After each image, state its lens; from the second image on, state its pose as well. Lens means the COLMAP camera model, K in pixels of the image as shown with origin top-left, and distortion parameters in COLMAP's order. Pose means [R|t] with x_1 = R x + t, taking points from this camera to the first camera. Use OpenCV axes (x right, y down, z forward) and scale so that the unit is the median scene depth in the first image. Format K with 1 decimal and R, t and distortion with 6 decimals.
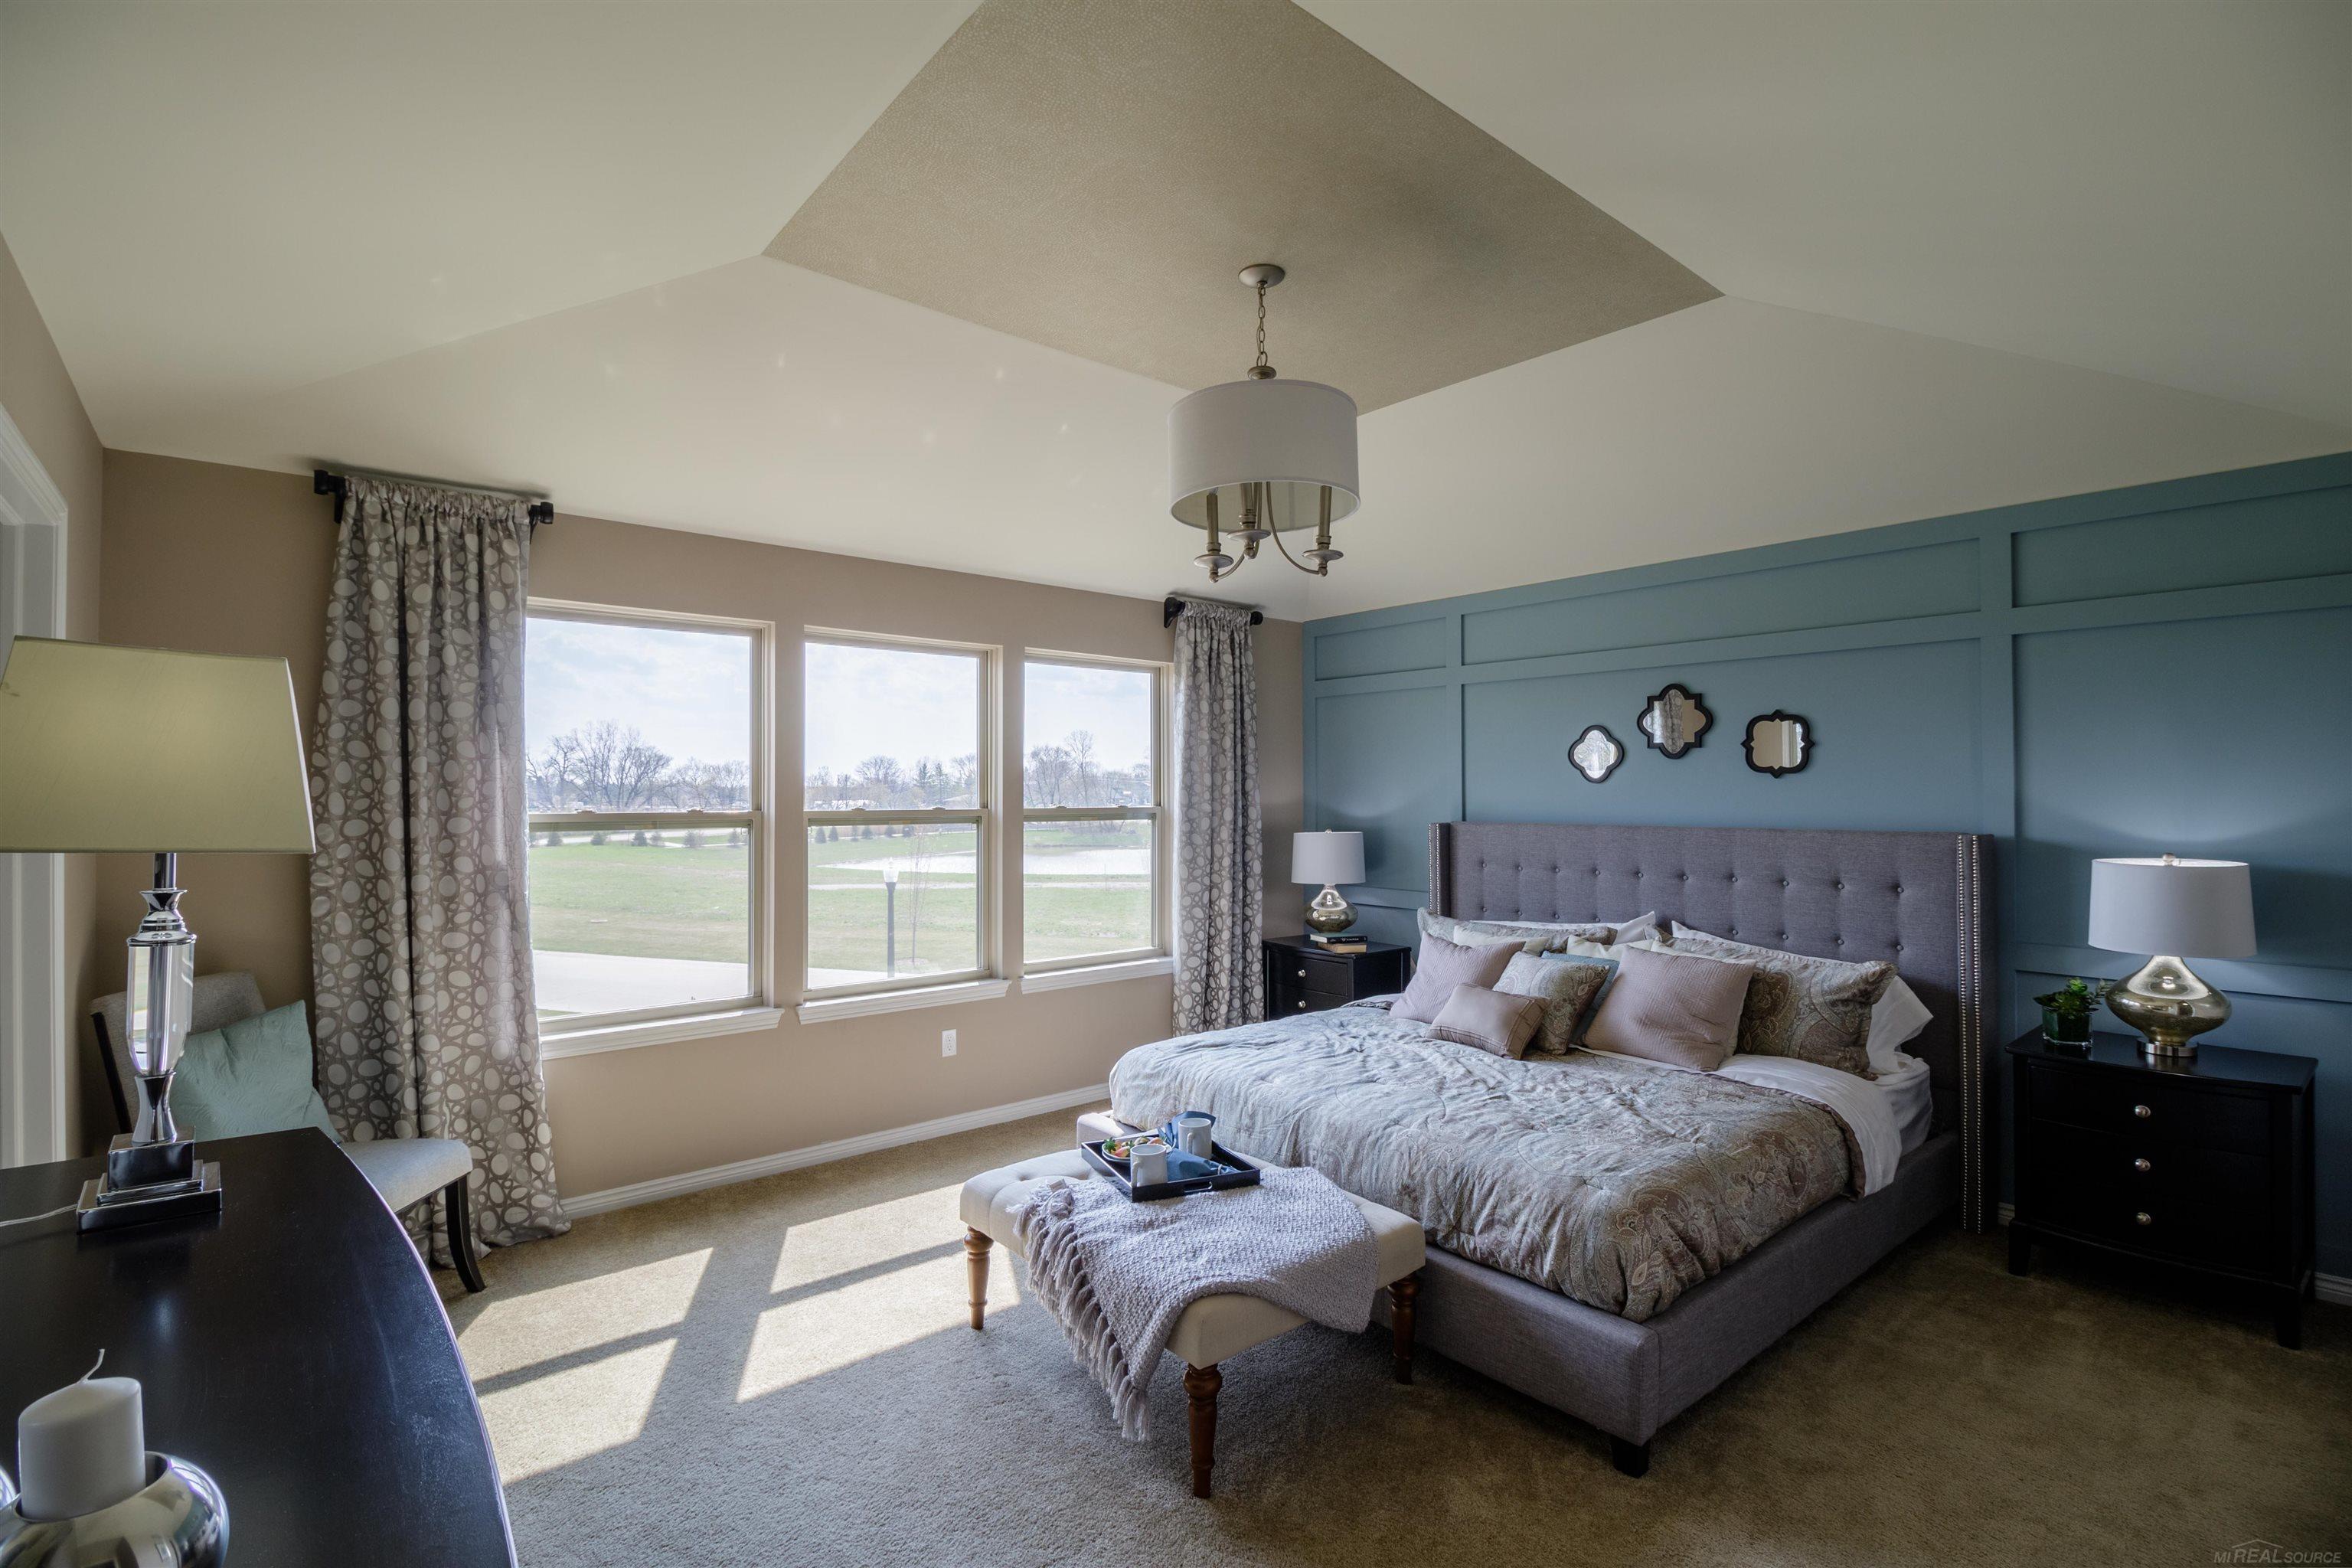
lens RADIAL K [[1086.4, 0, 1181.0], [0, 1086.4, 782.2], [0, 0, 1]] dist [0.001713, -0.014384]
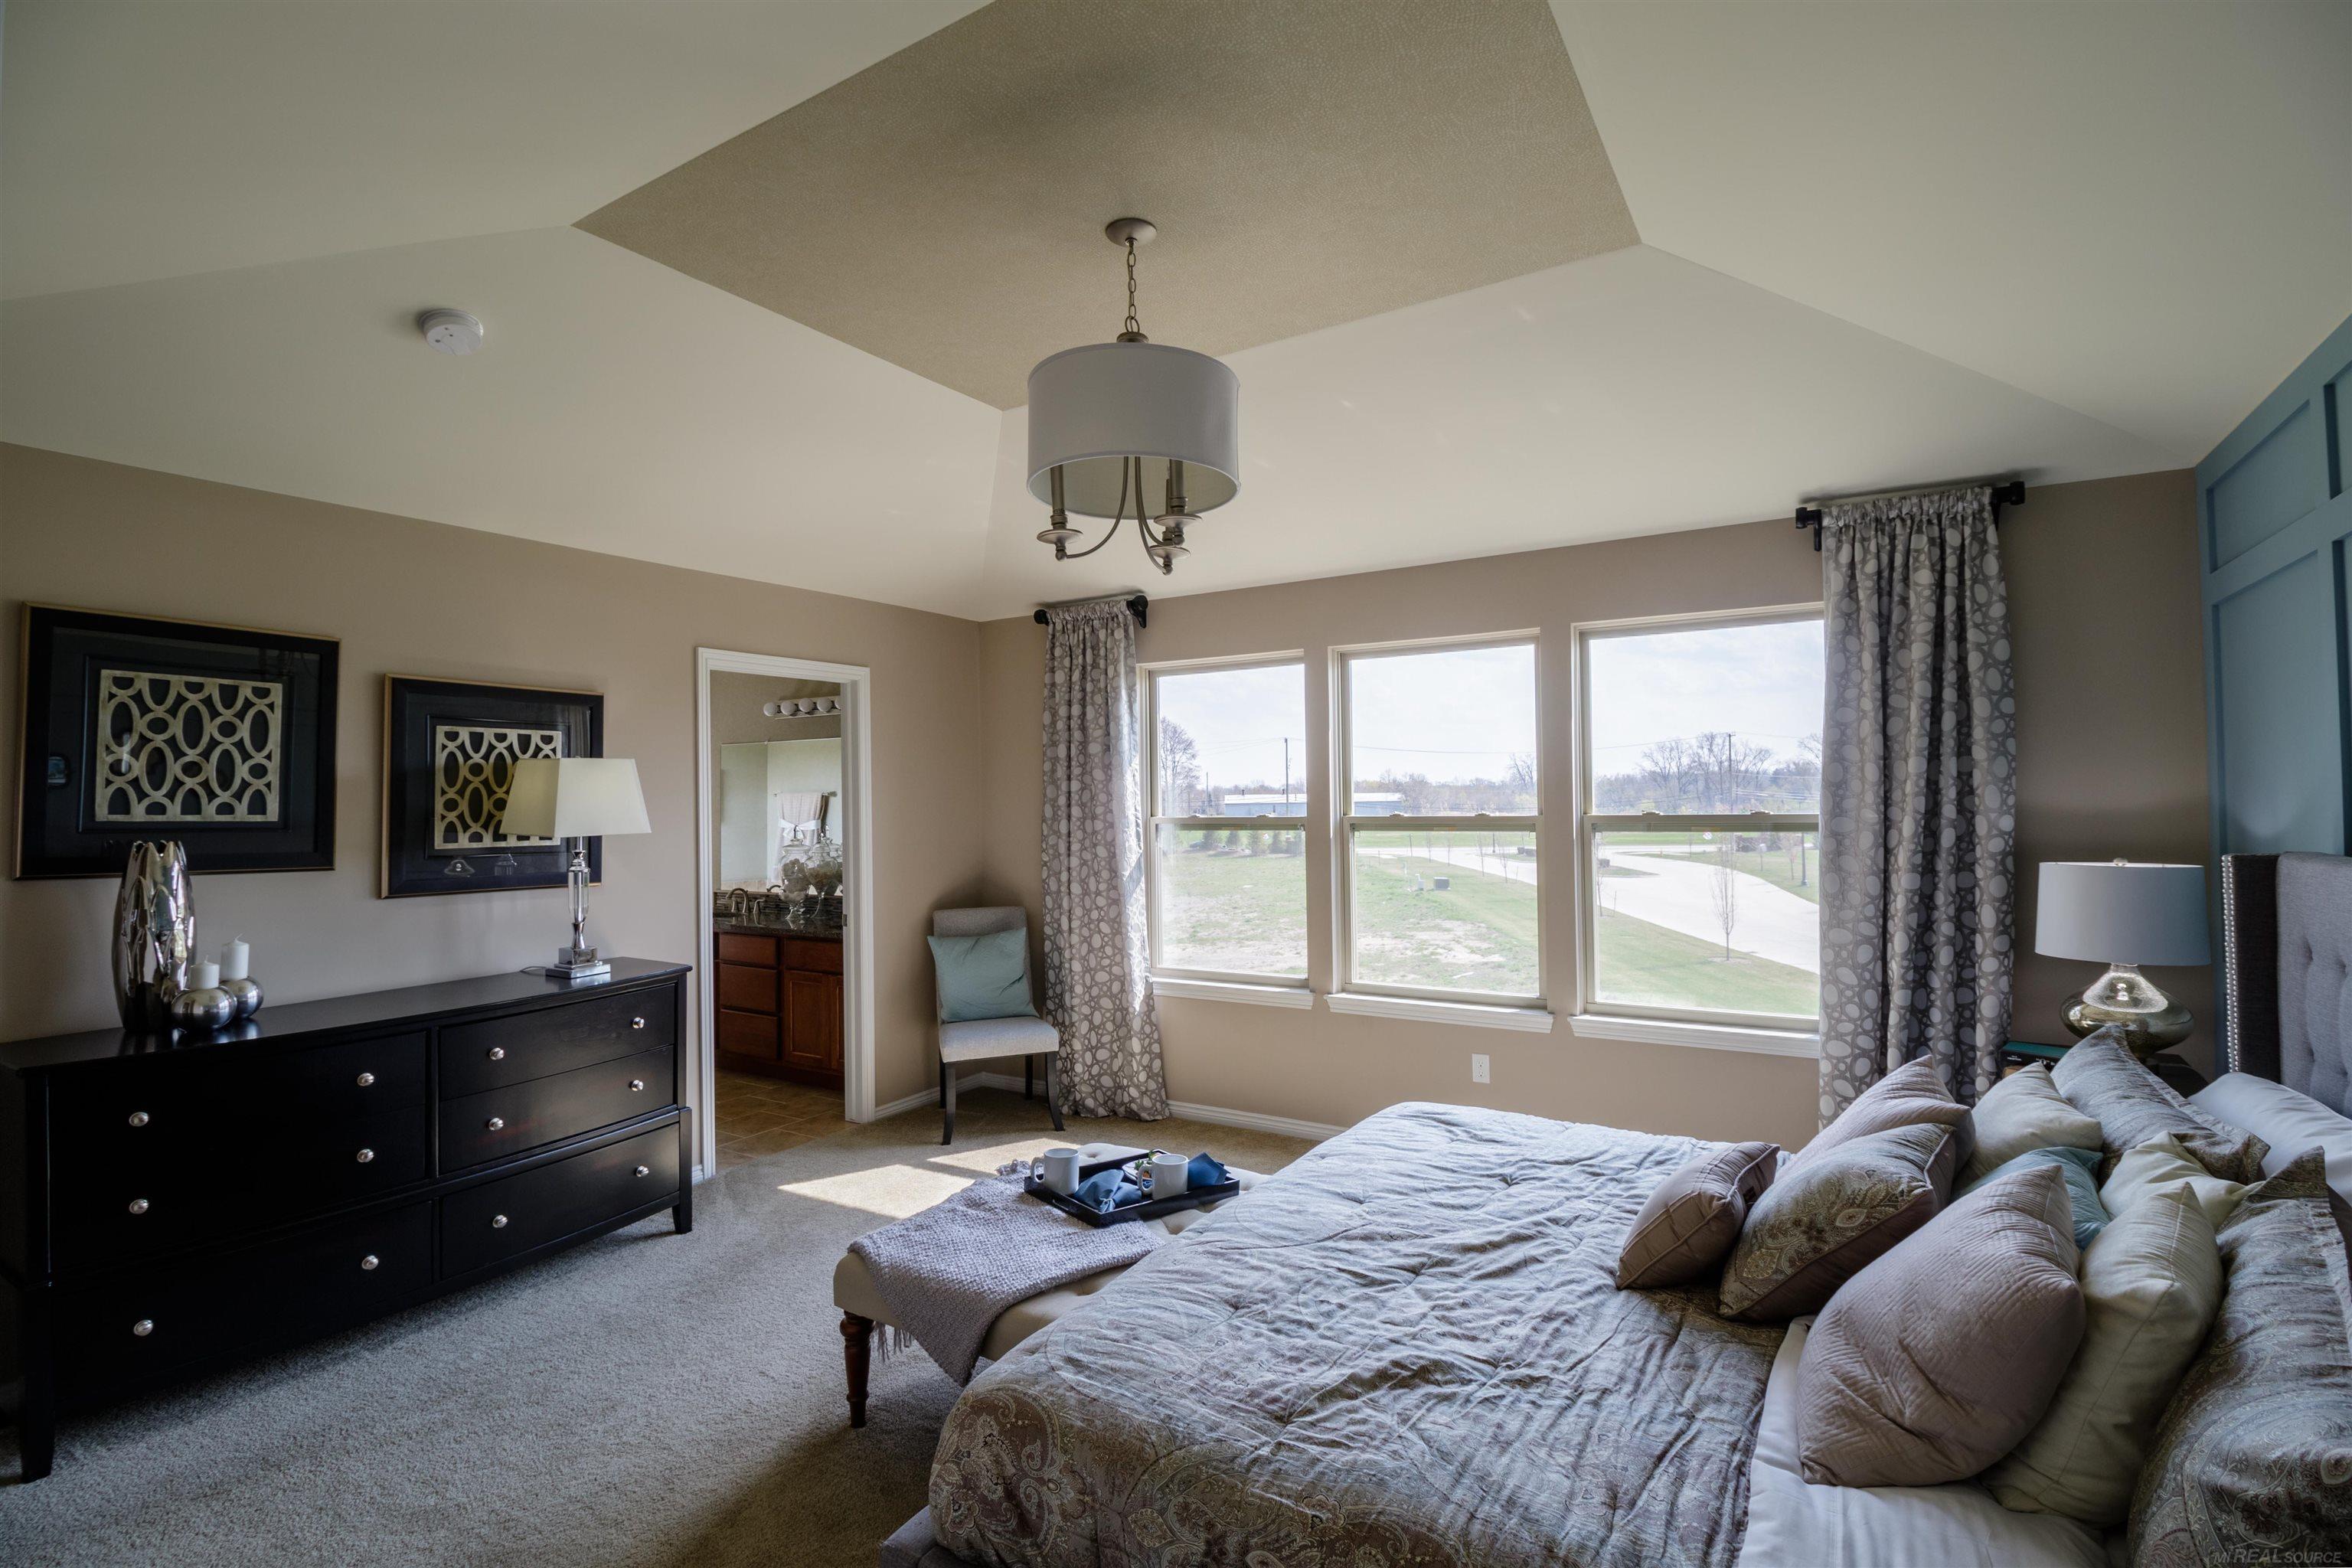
lens RADIAL K [[1086.4, 0, 1181.0], [0, 1086.4, 782.2], [0, 0, 1]] dist [0.001713, -0.014384]
pose [[0.304220, -0.021775, -0.952353, 0.658971], [0.022572, 0.999623, -0.015646, 0.005633], [0.952334, -0.016737, 0.304597, 0.534651]]
